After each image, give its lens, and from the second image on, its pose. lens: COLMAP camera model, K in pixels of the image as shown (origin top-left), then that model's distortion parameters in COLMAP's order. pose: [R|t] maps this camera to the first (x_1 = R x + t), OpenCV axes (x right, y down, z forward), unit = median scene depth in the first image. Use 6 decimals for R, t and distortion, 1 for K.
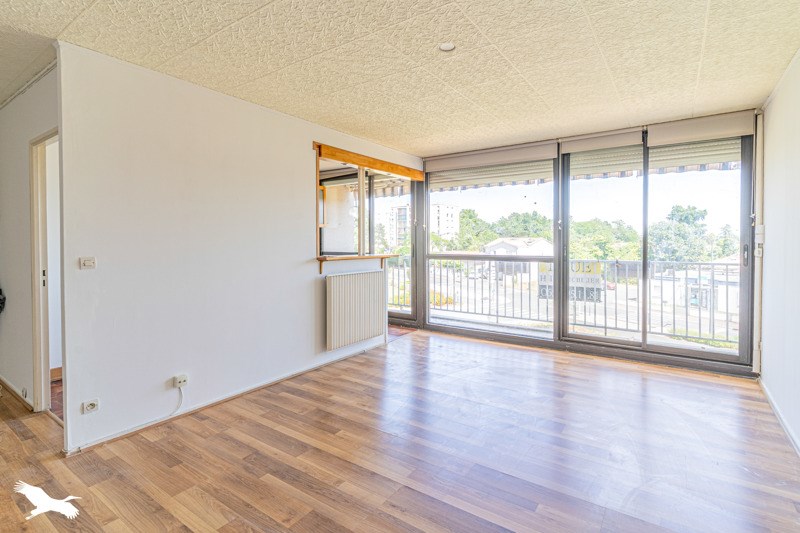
lens RADIAL K [[396.6, 0, 384.4], [0, 396.6, 241.6], [0, 0, 1]] dist [-0.003406, -0.000634]
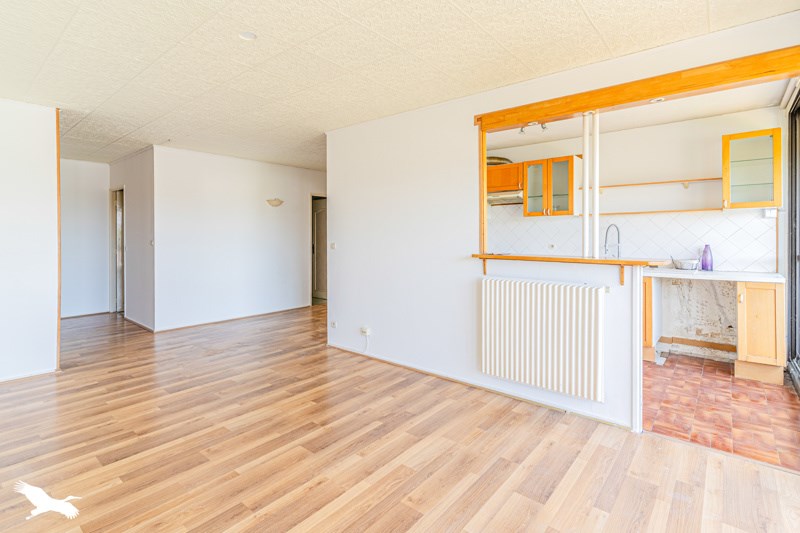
lens RADIAL K [[396.6, 0, 384.4], [0, 396.6, 241.6], [0, 0, 1]] dist [-0.003406, -0.000634]
pose [[-0.097426, 0.018384, -0.995073, 0.827816], [0.008939, 0.999805, 0.017596, -0.004436], [0.995203, -0.007181, -0.097571, 1.090246]]
